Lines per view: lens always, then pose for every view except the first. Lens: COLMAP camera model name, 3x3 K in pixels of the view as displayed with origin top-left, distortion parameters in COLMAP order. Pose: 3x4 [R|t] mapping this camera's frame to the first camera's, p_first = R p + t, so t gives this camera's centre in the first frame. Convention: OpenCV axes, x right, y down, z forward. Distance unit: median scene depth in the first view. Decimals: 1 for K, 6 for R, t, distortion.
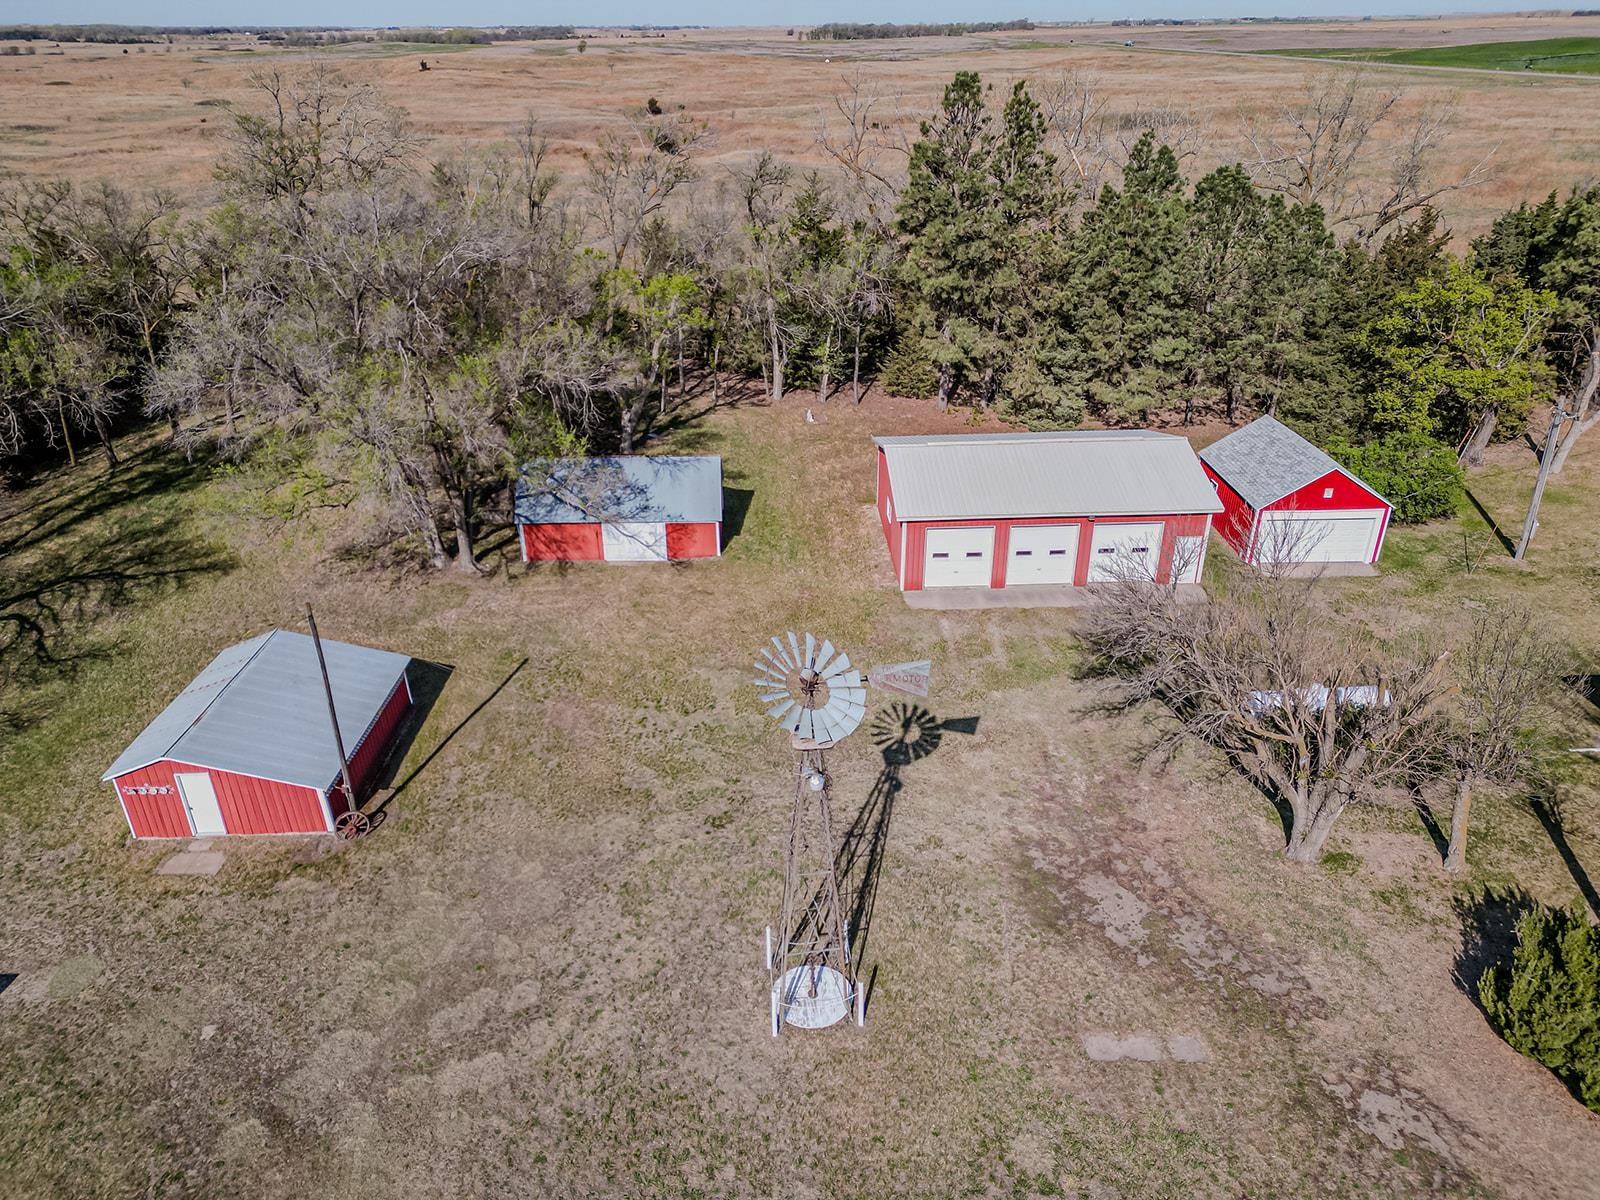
lens RADIAL K [[1088.0, 0, 791.6], [0, 1088.0, 602.2], [0, 0, 1]] dist [0.107313, -0.162781]
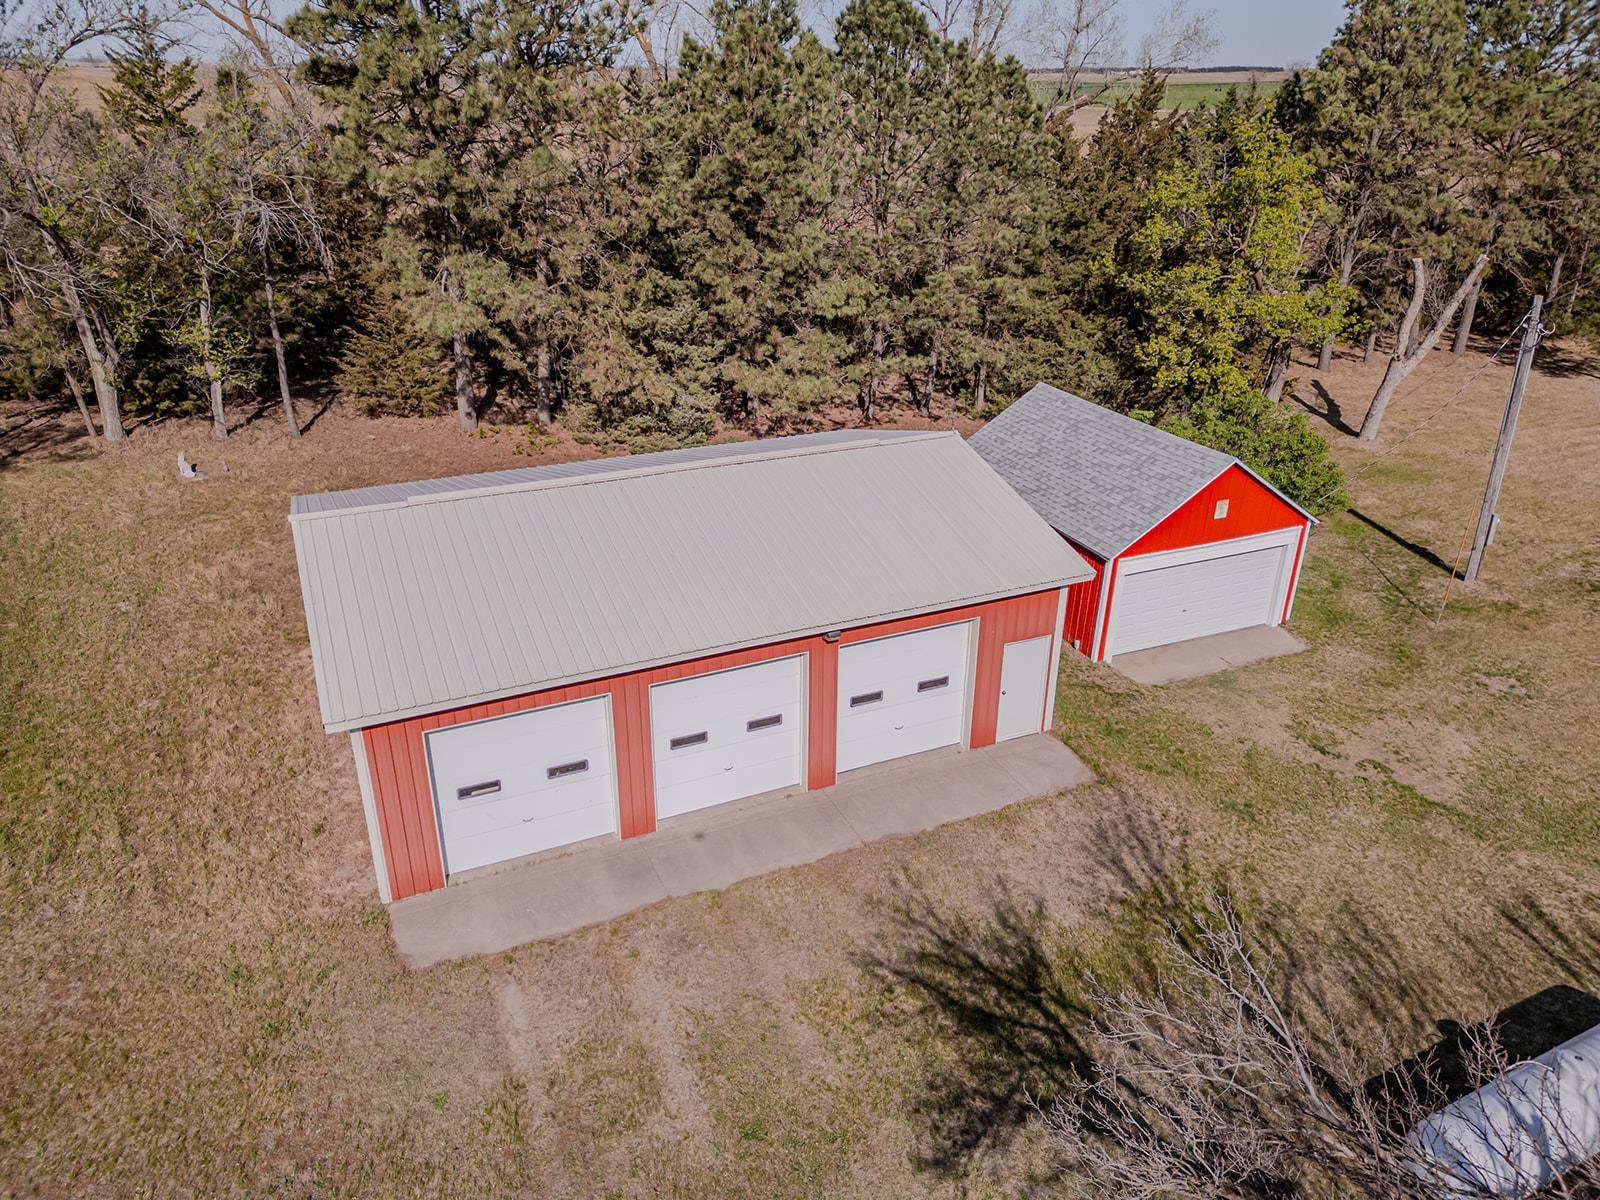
lens RADIAL K [[1088.0, 0, 791.6], [0, 1088.0, 602.2], [0, 0, 1]] dist [0.107313, -0.162781]
pose [[0.924774, -0.147700, 0.350681, 0.086630], [0.159481, 0.987189, -0.004778, -0.067724], [-0.345483, 0.060346, 0.936483, 0.462494]]
